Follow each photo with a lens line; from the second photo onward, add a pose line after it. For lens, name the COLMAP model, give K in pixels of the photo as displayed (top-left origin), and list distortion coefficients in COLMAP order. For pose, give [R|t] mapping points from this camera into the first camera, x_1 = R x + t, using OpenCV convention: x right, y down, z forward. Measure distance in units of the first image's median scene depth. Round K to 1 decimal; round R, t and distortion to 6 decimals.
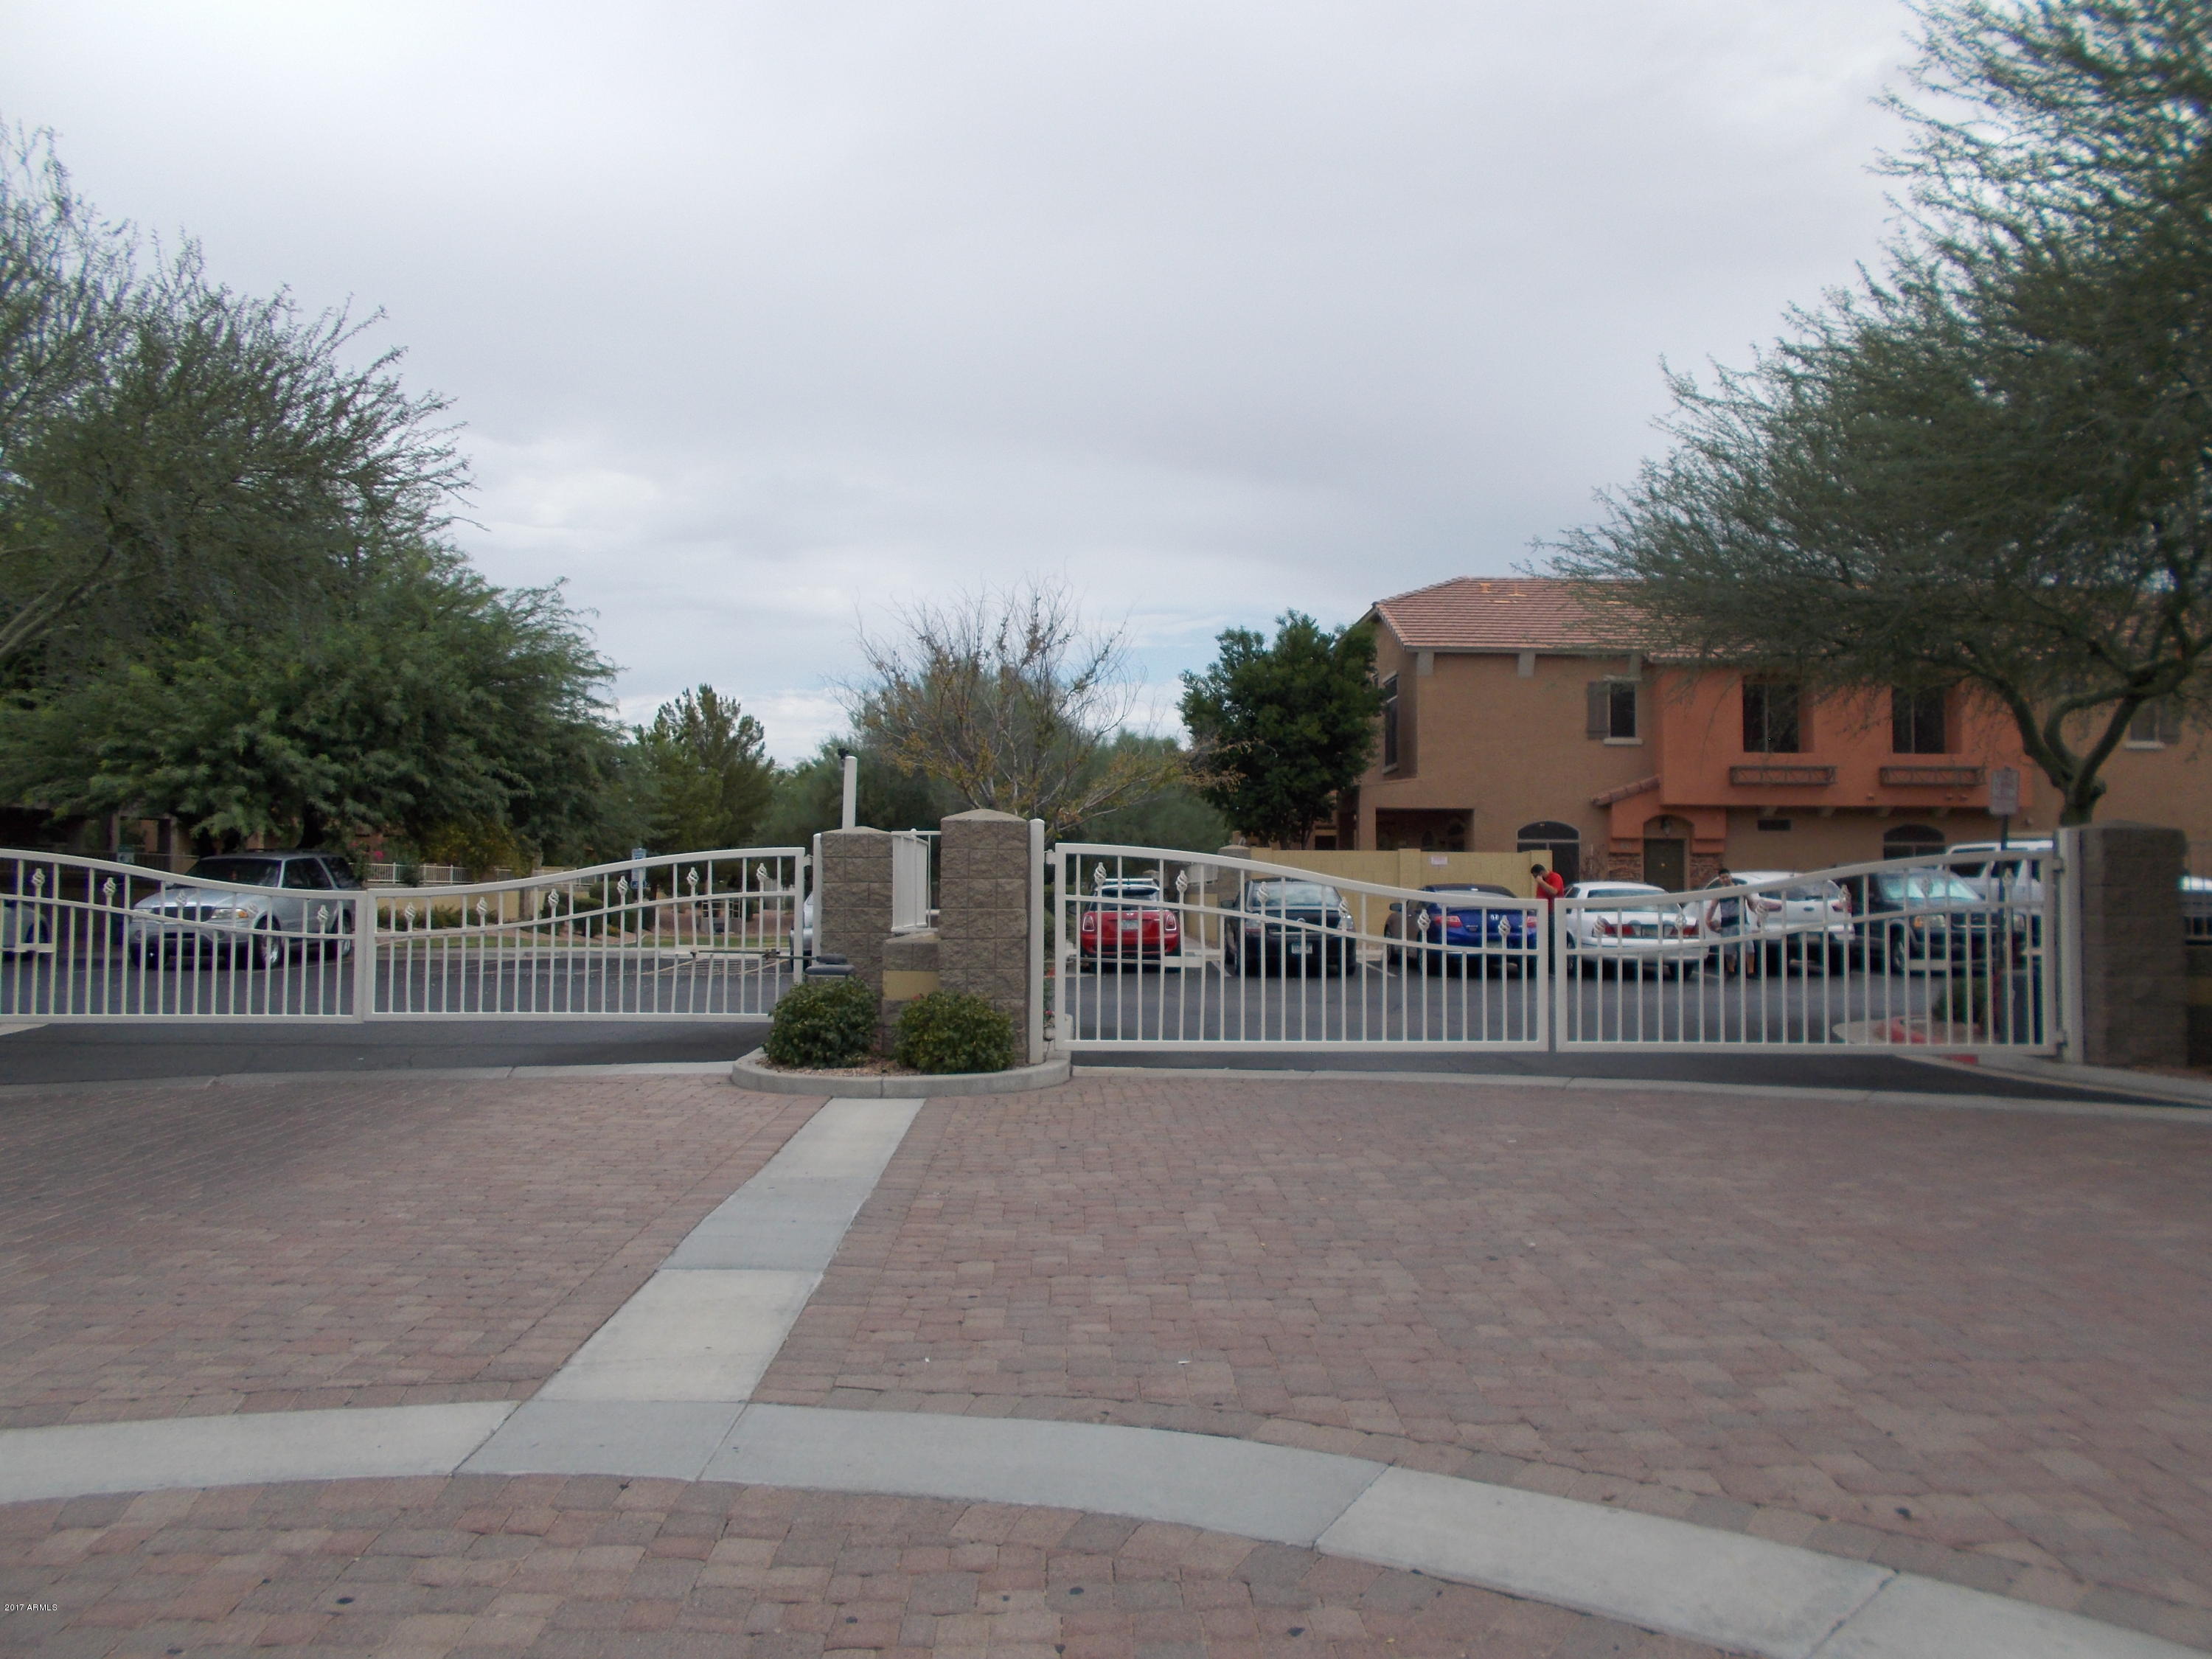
lens RADIAL K [[1692.1, 0, 1106.0], [0, 1692.1, 829.5], [0, 0, 1]] dist [-0.002025, 0.036345]
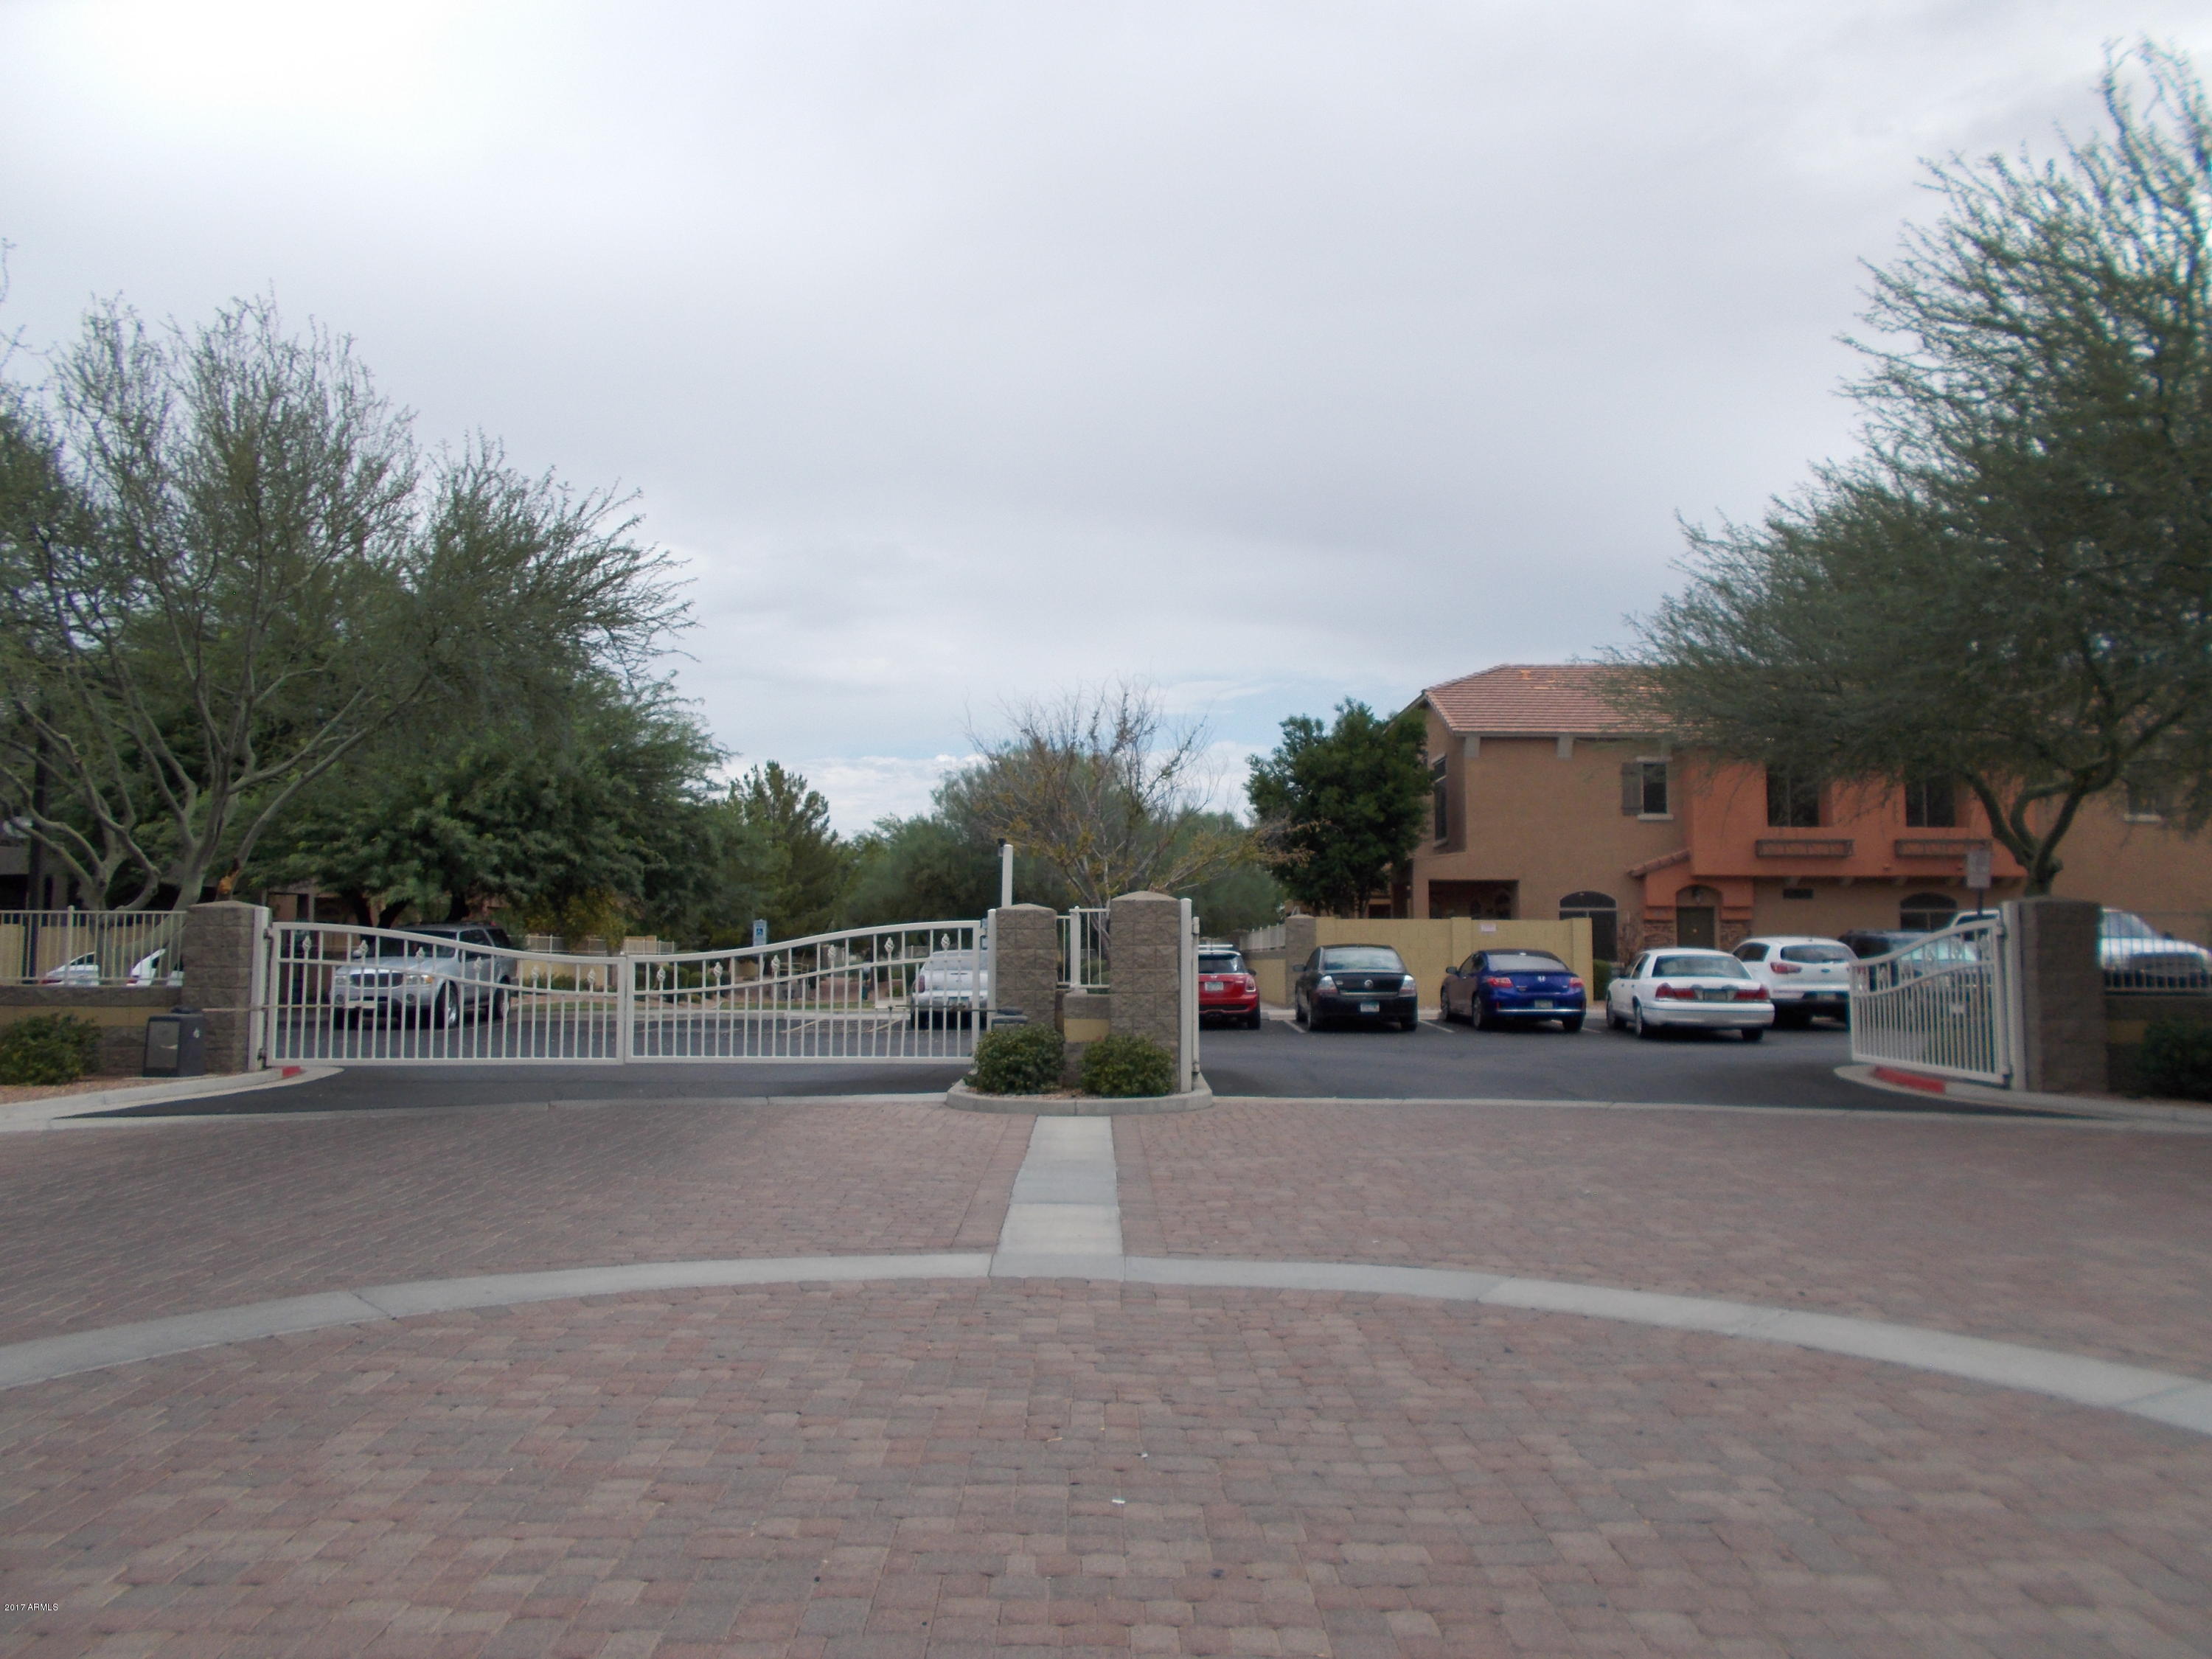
lens RADIAL K [[1690.1, 0, 1106.0], [0, 1690.1, 829.5], [0, 0, 1]] dist [-0.038975, 0.138637]
pose [[0.999767, -0.004959, -0.020997, -0.027547], [0.004115, 0.999189, -0.040064, -0.002633], [0.021178, 0.039968, 0.998976, -0.099554]]
